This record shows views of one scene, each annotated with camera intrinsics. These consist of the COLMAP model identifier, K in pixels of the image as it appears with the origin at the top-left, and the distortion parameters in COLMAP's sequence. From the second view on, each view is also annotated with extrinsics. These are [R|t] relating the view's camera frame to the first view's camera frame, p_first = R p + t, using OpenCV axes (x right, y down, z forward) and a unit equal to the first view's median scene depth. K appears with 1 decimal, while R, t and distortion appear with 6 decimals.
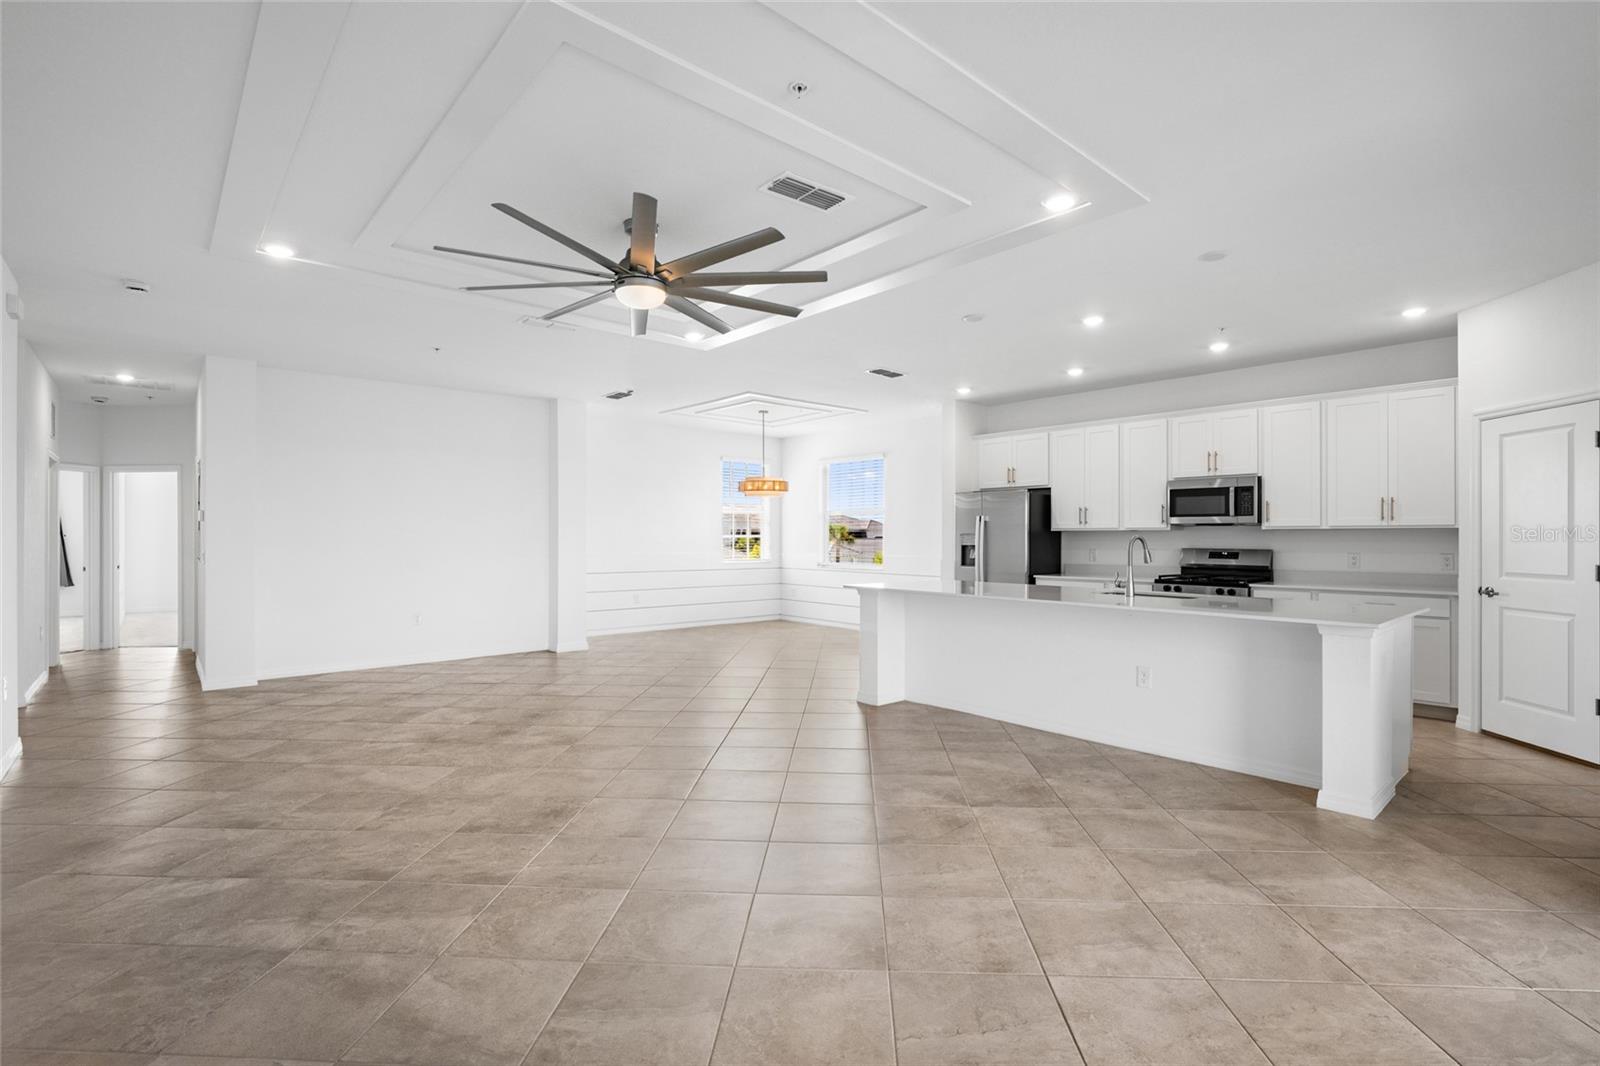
lens RADIAL K [[725.8, 0, 800.8], [0, 725.8, 534.6], [0, 0, 1]] dist [-0.013907, 0.000400]
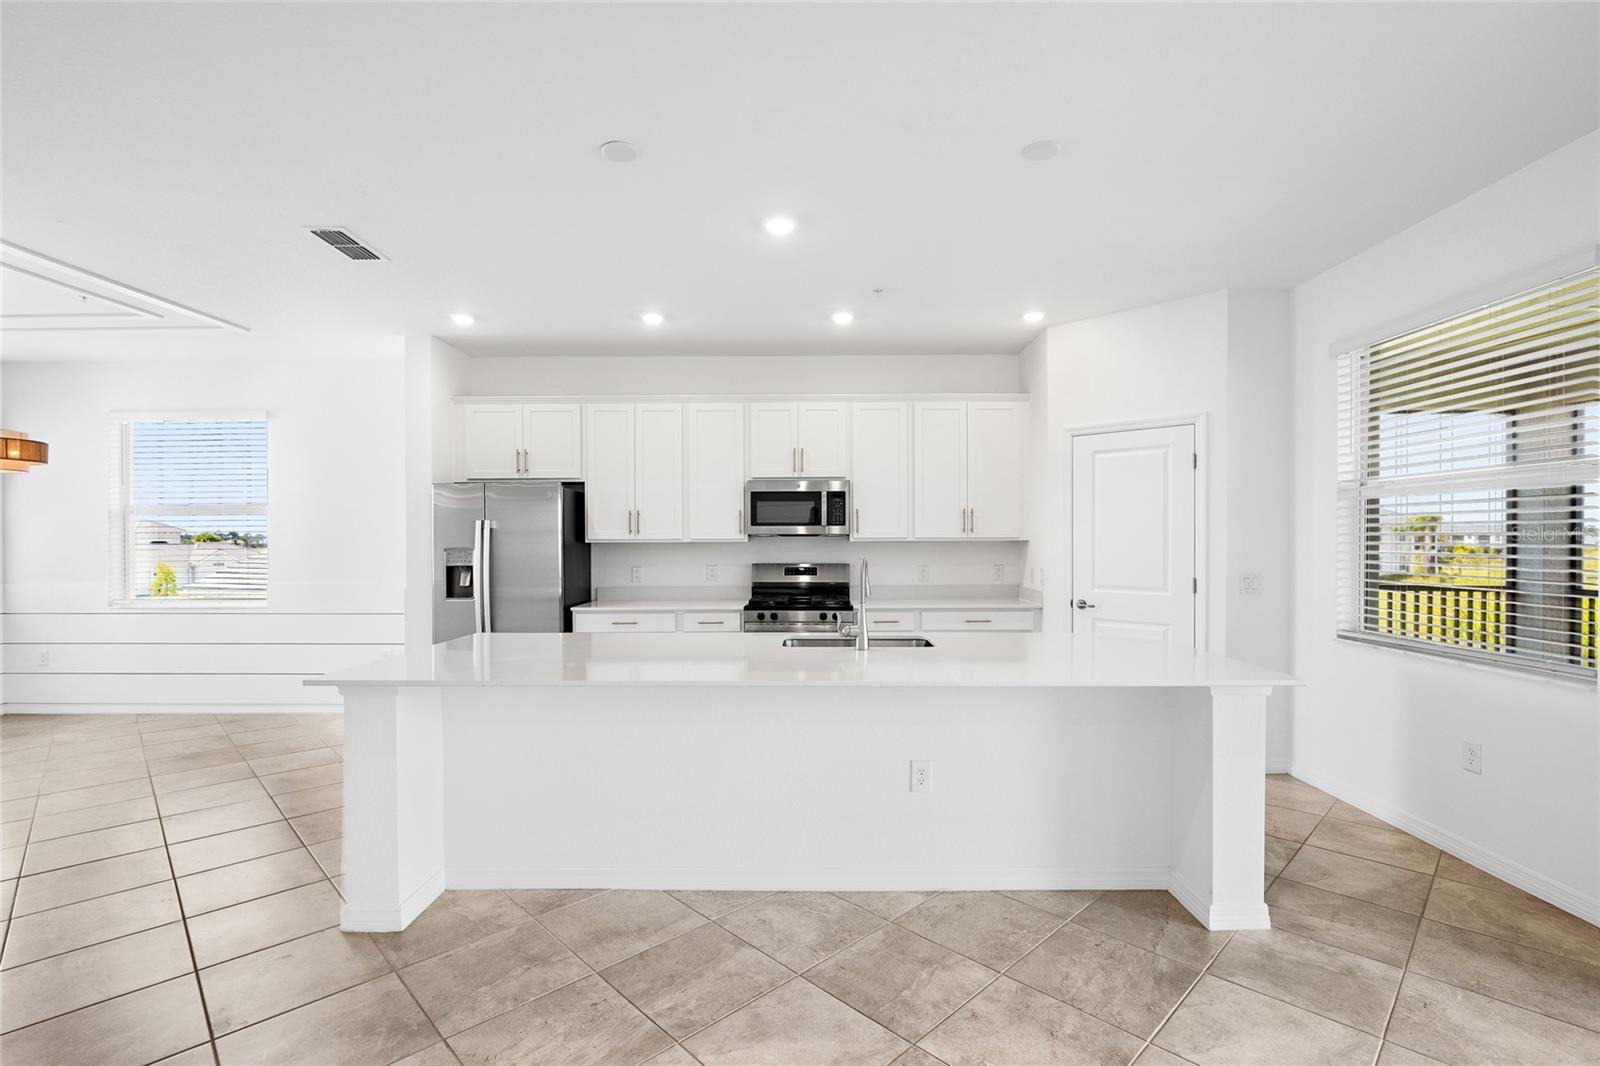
lens RADIAL K [[725.8, 0, 799.4], [0, 725.8, 541.5], [0, 0, 1]] dist [-0.013907, 0.000400]
pose [[0.663502, -0.008404, 0.748127, -0.055992], [0.003185, 0.999960, 0.008408, -0.013489], [-0.748168, -0.003196, 0.663502, 0.421639]]
